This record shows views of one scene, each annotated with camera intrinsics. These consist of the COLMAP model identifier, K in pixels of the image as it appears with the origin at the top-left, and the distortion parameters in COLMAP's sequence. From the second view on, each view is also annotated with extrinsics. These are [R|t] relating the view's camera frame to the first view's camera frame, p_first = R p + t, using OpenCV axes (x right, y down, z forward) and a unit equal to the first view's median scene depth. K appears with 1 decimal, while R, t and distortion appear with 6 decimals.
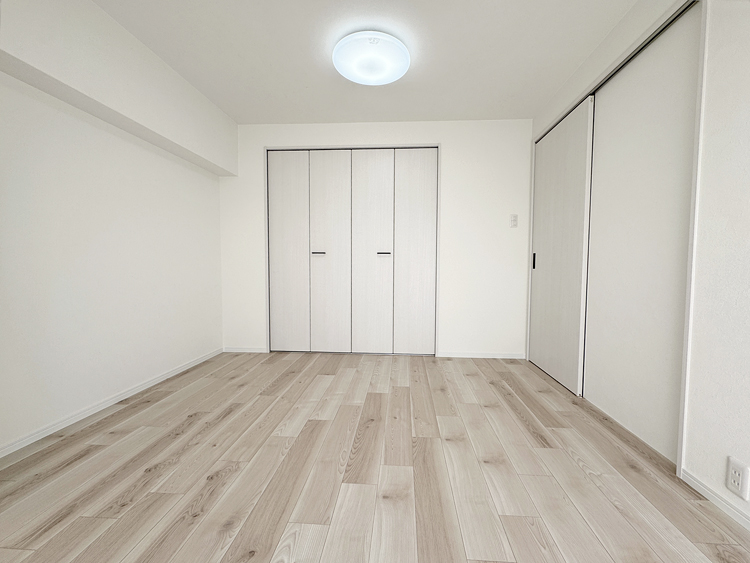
lens RADIAL K [[301.5, 0, 375.0], [0, 301.5, 281.5], [0, 0, 1]] dist [0.012543, 0.000114]
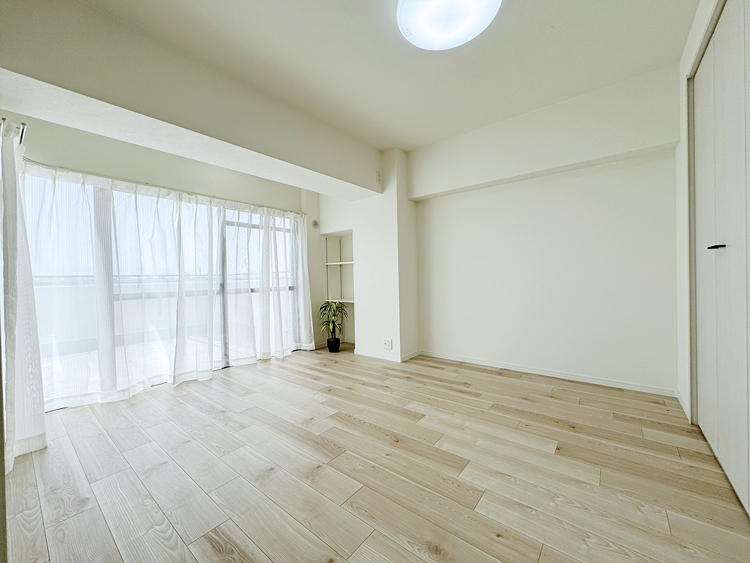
lens RADIAL K [[301.5, 0, 375.0], [0, 301.5, 281.5], [0, 0, 1]] dist [0.012543, 0.000114]
pose [[-0.549571, 0.016783, -0.835279, 0.724454], [-0.024774, 0.999031, 0.036373, -0.061546], [0.835080, 0.040683, -0.548622, 1.297518]]
